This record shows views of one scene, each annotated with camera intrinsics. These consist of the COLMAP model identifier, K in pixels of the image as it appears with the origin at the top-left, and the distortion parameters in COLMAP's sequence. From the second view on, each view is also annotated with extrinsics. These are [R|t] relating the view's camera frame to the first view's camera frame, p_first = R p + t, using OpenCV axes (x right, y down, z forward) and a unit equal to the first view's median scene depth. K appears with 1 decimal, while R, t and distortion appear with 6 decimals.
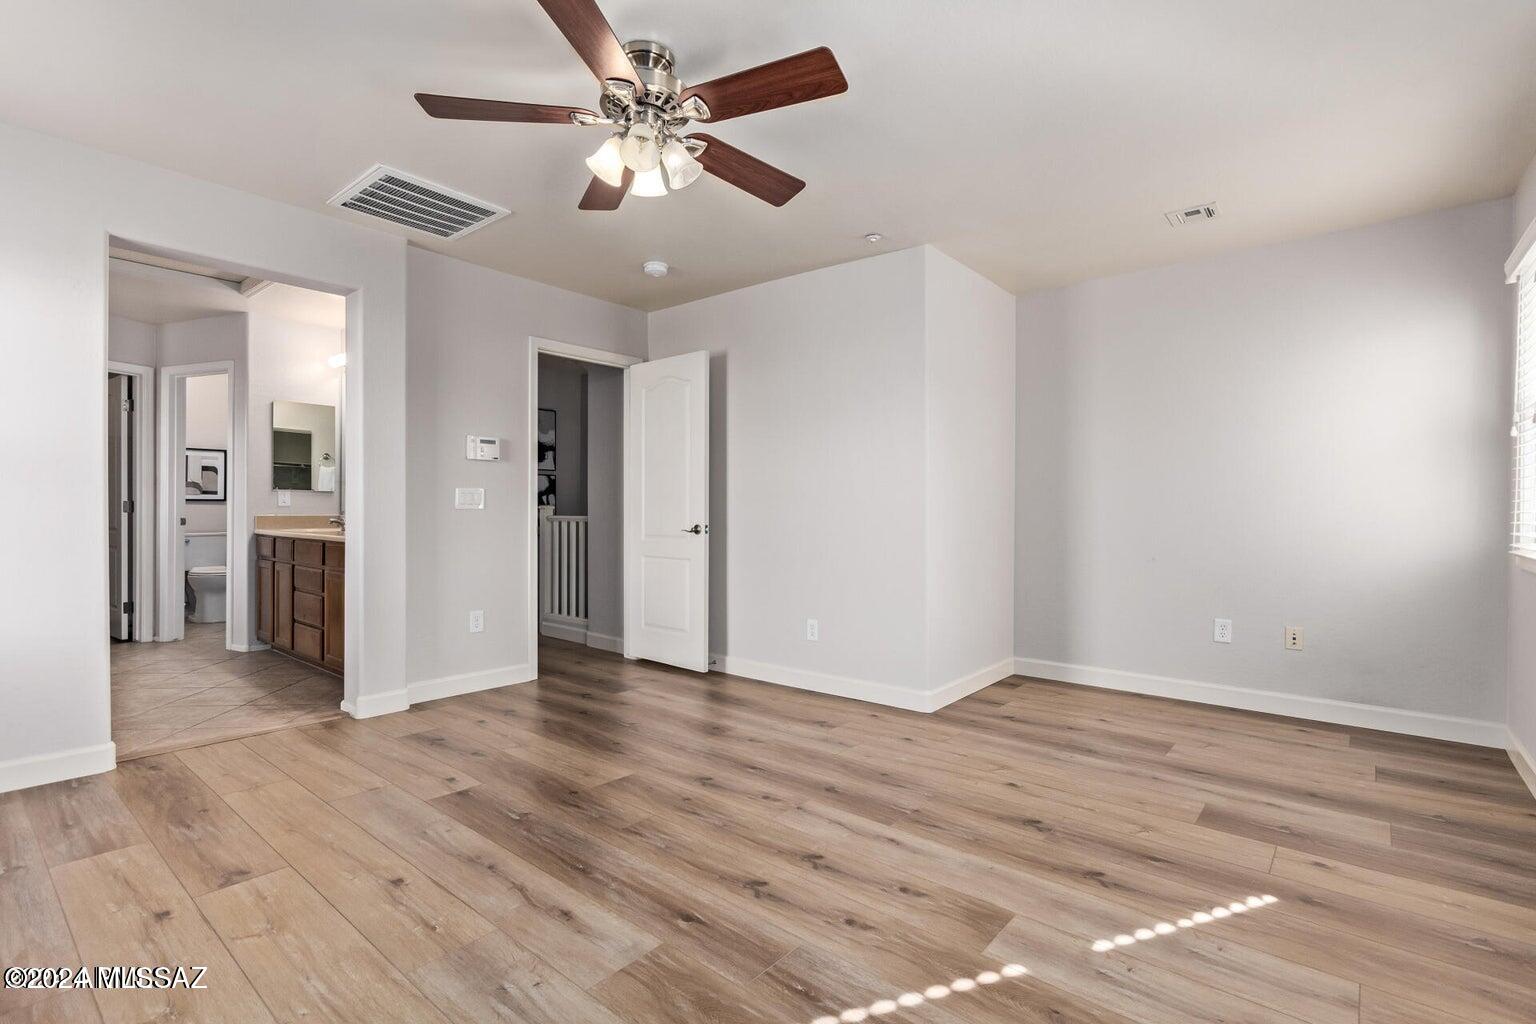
lens RADIAL K [[732.6, 0, 789.5], [0, 732.6, 509.4], [0, 0, 1]] dist [0.011119, -0.000176]
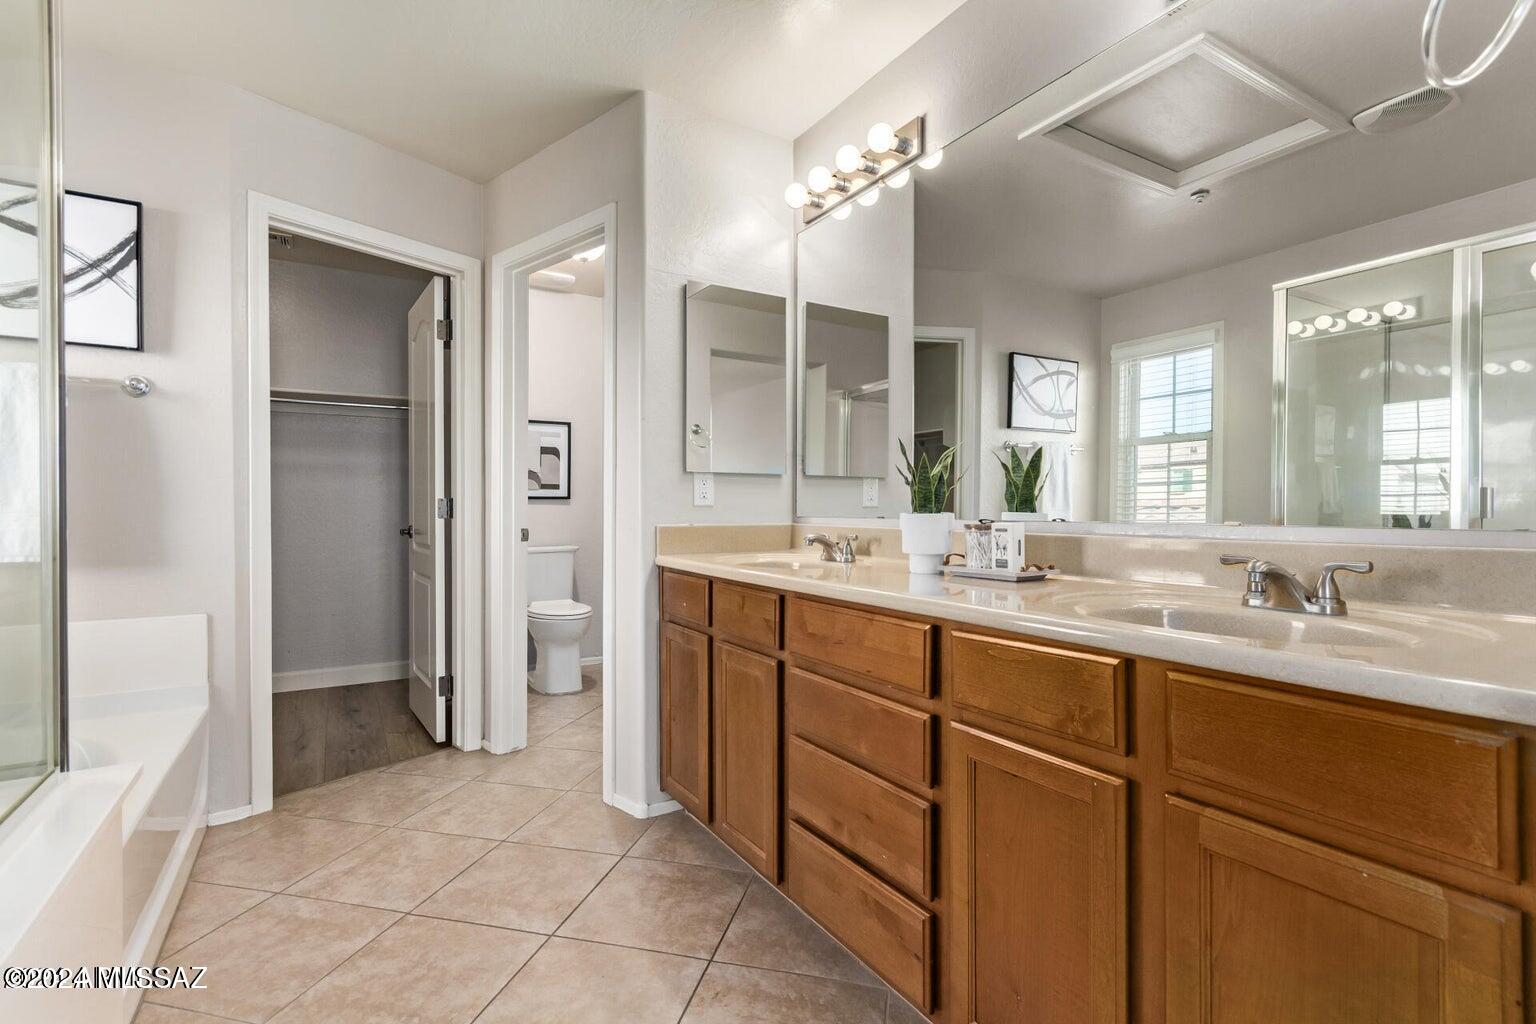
lens RADIAL K [[732.6, 0, 789.5], [0, 732.6, 509.4], [0, 0, 1]] dist [0.011119, -0.000176]
pose [[0.951600, -0.002208, -0.307332, -0.469890], [0.002482, 0.999997, 0.000503, -0.002586], [0.307330, -0.001242, 0.951602, 0.544766]]
